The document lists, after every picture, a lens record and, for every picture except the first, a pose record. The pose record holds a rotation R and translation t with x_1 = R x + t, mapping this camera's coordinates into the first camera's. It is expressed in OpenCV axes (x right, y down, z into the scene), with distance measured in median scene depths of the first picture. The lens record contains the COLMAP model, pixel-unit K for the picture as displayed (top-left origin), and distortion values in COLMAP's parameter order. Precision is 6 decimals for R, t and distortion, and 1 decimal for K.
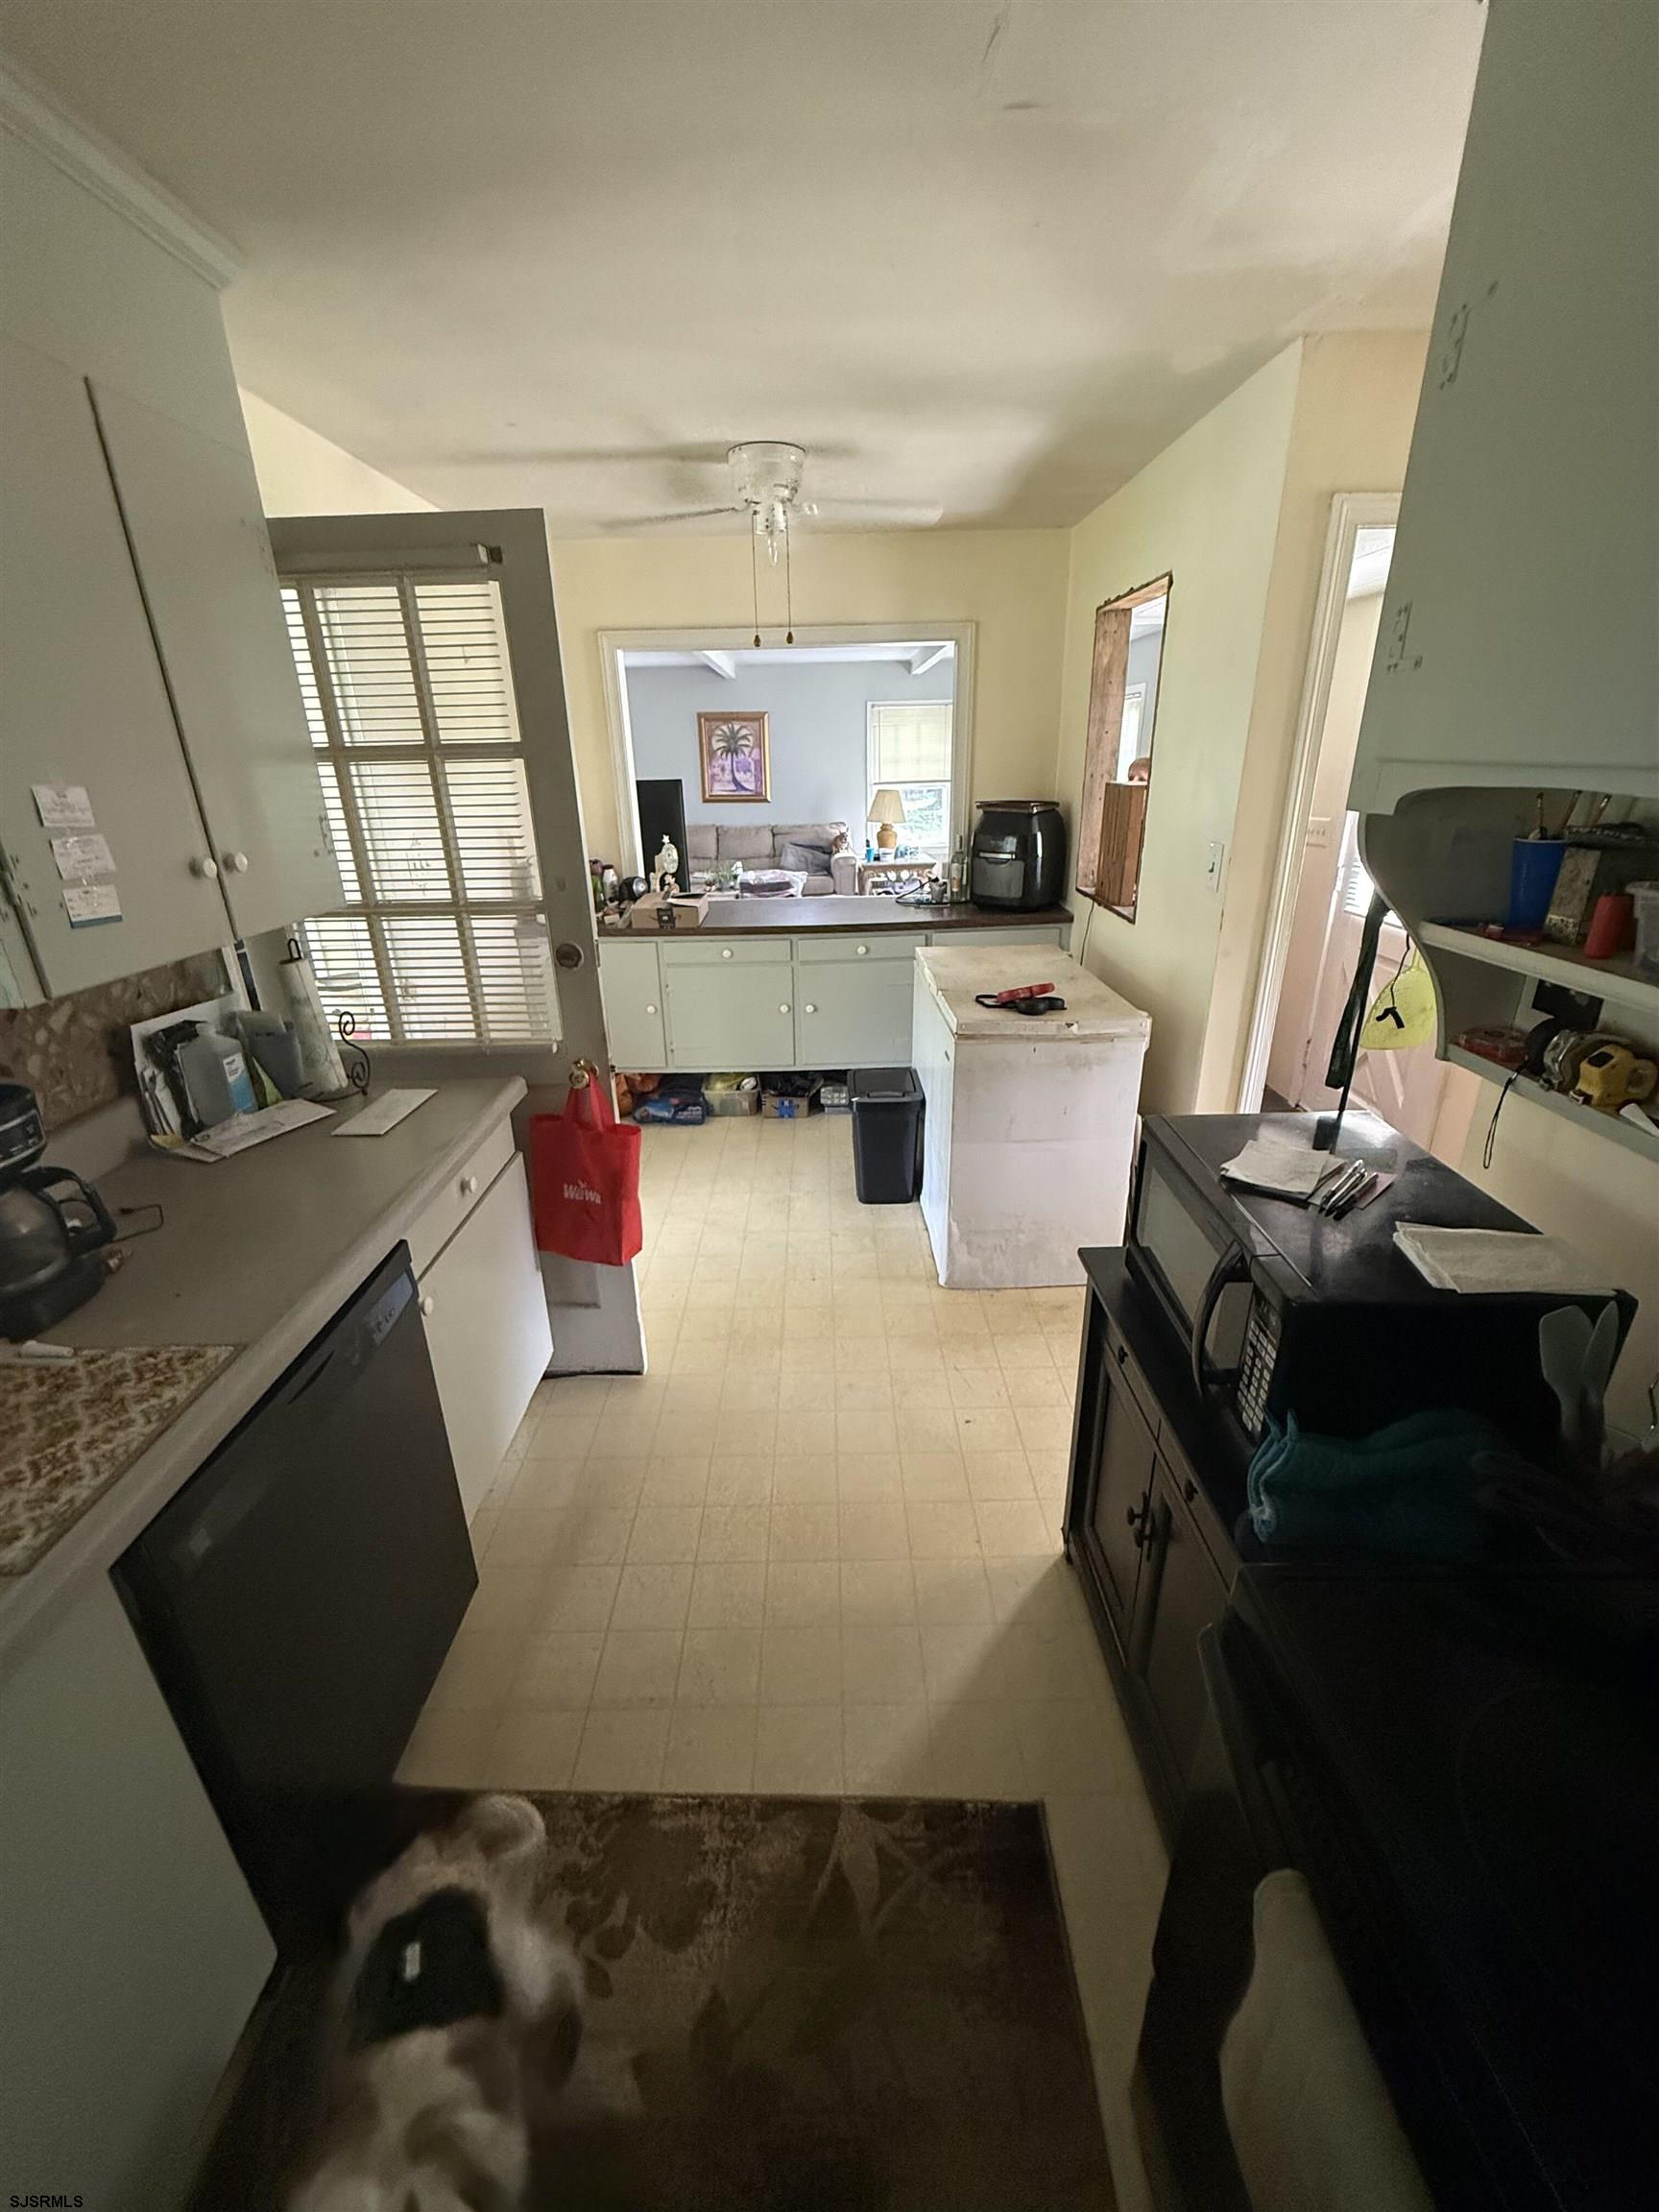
lens RADIAL K [[893.5, 0, 829.5], [0, 893.5, 1106.0], [0, 0, 1]] dist [0.006810, -0.000347]
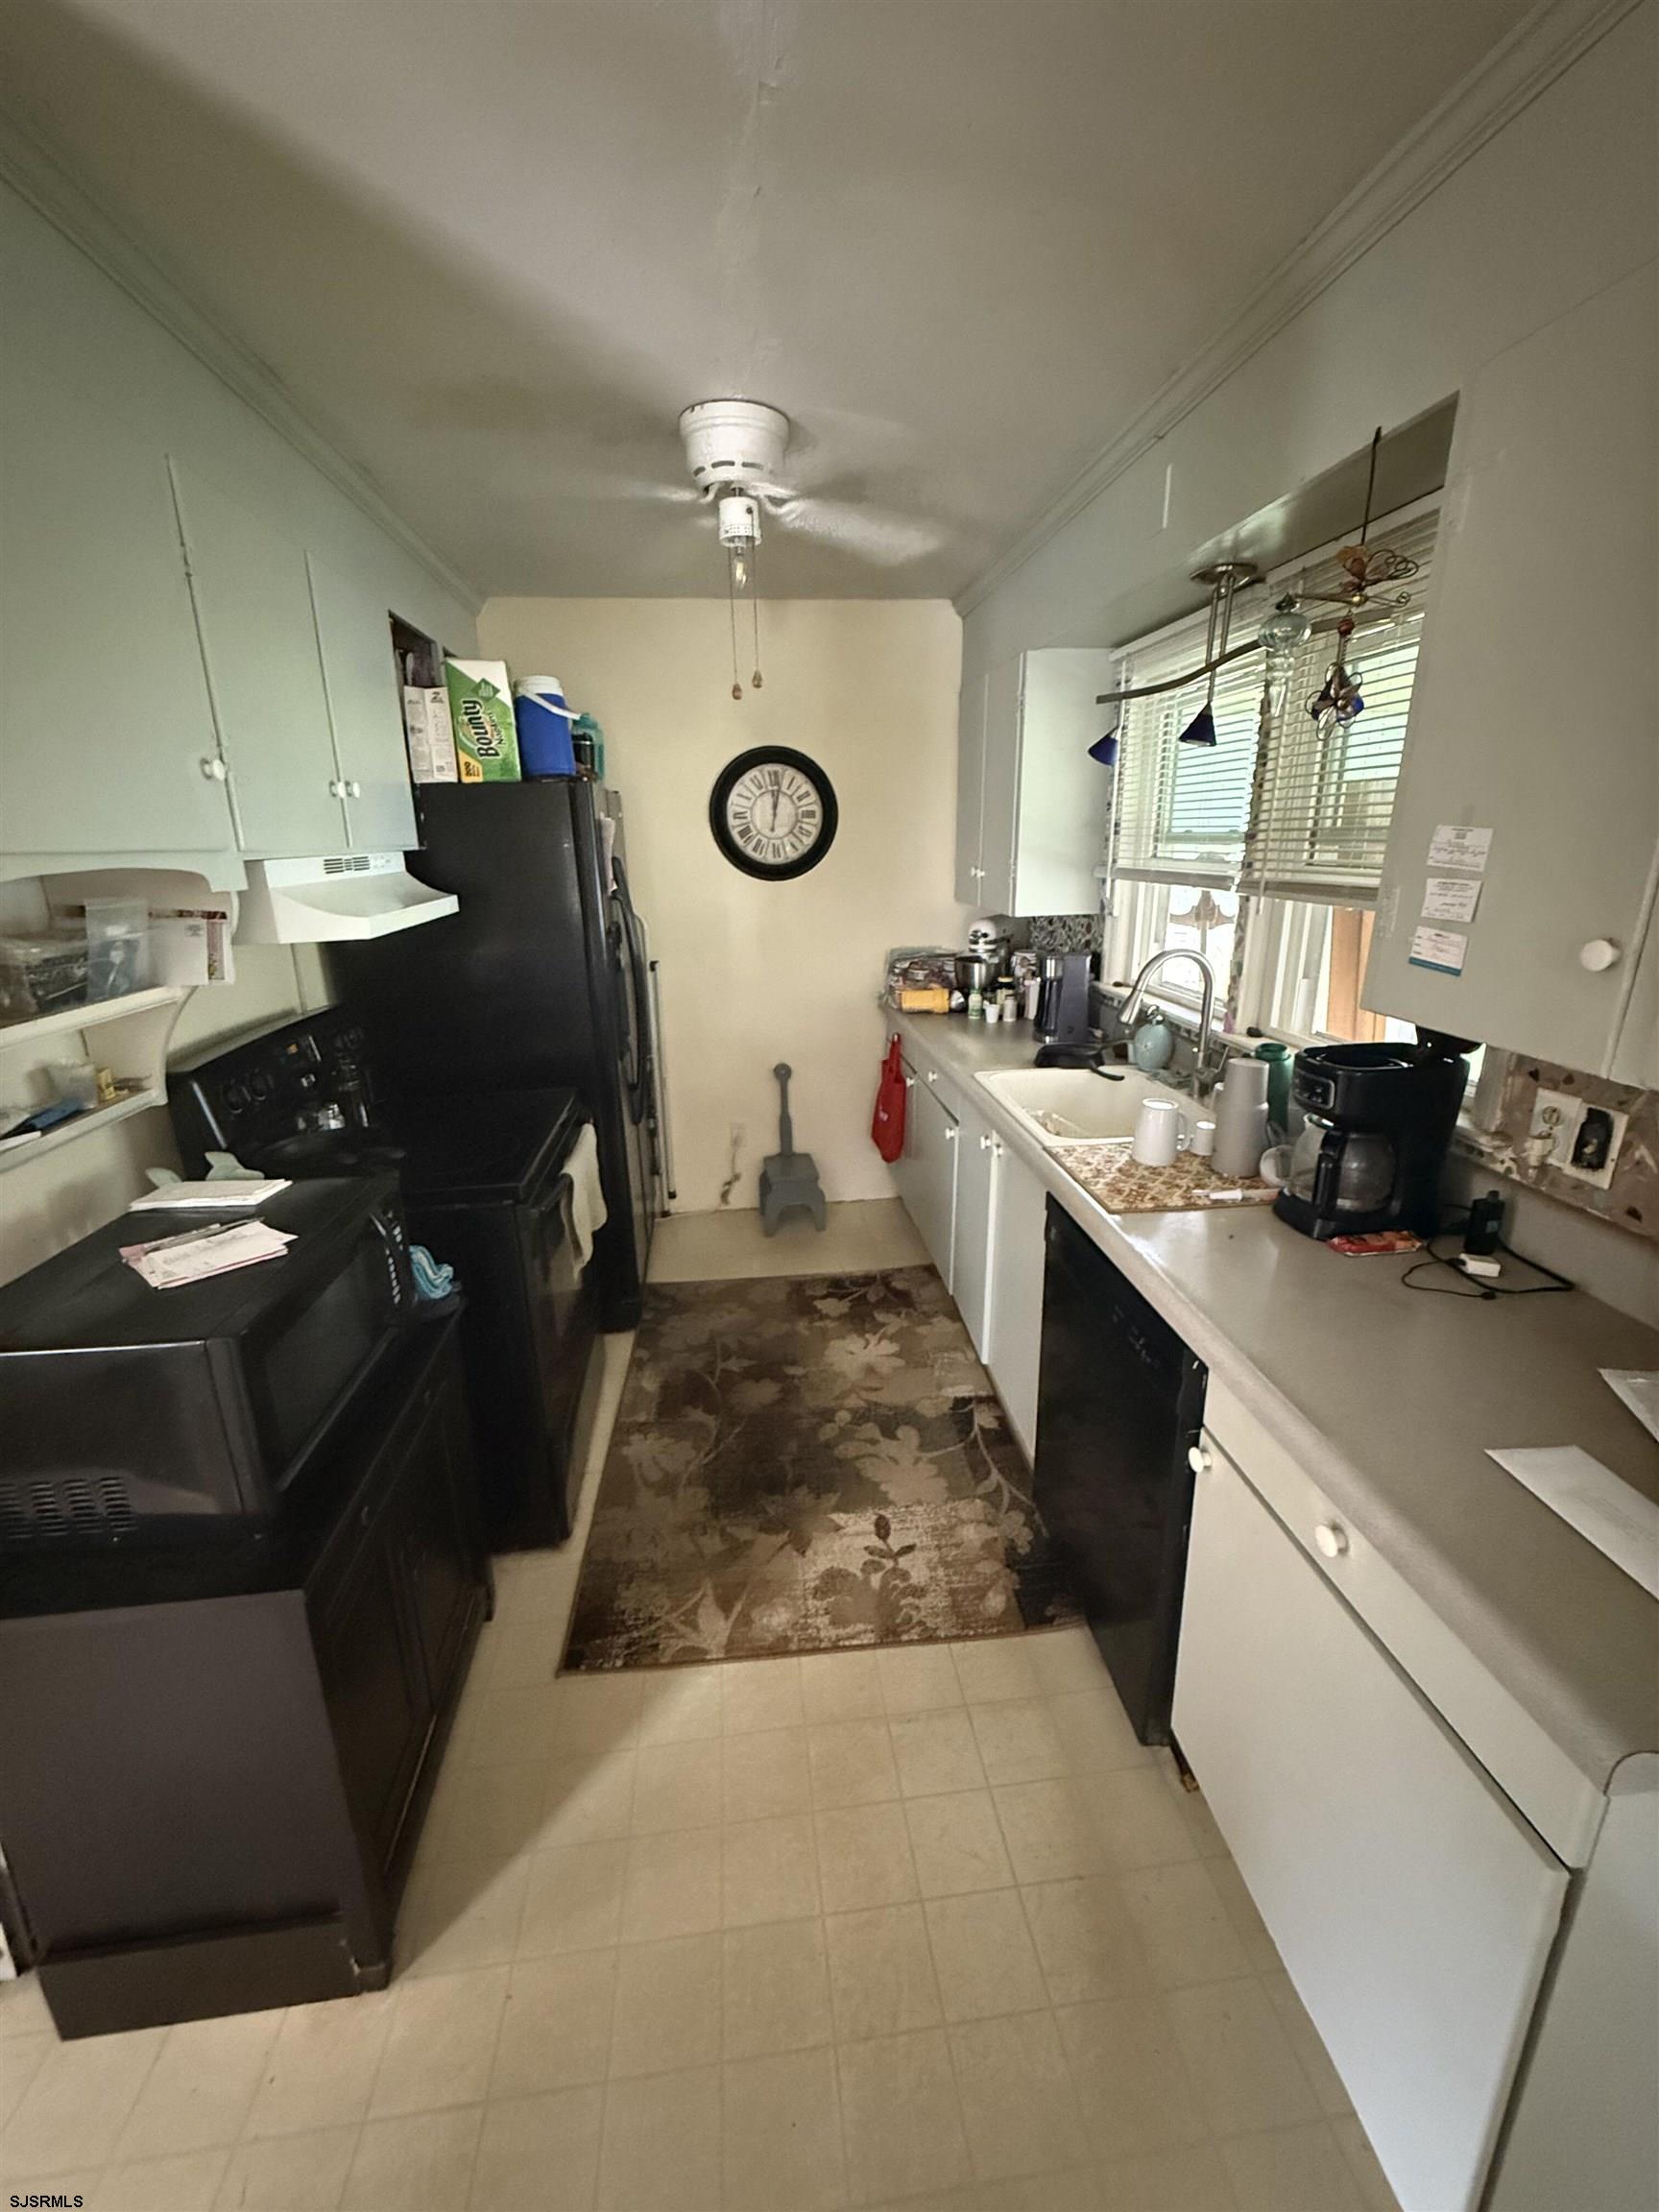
lens RADIAL K [[893.5, 0, 829.5], [0, 893.5, 1106.0], [0, 0, 1]] dist [0.006810, -0.000347]
pose [[-0.992809, 0.067402, -0.098931, -0.062807], [-0.009300, 0.780496, 0.625091, -0.617002], [0.119348, 0.621516, -0.774257, 1.590508]]
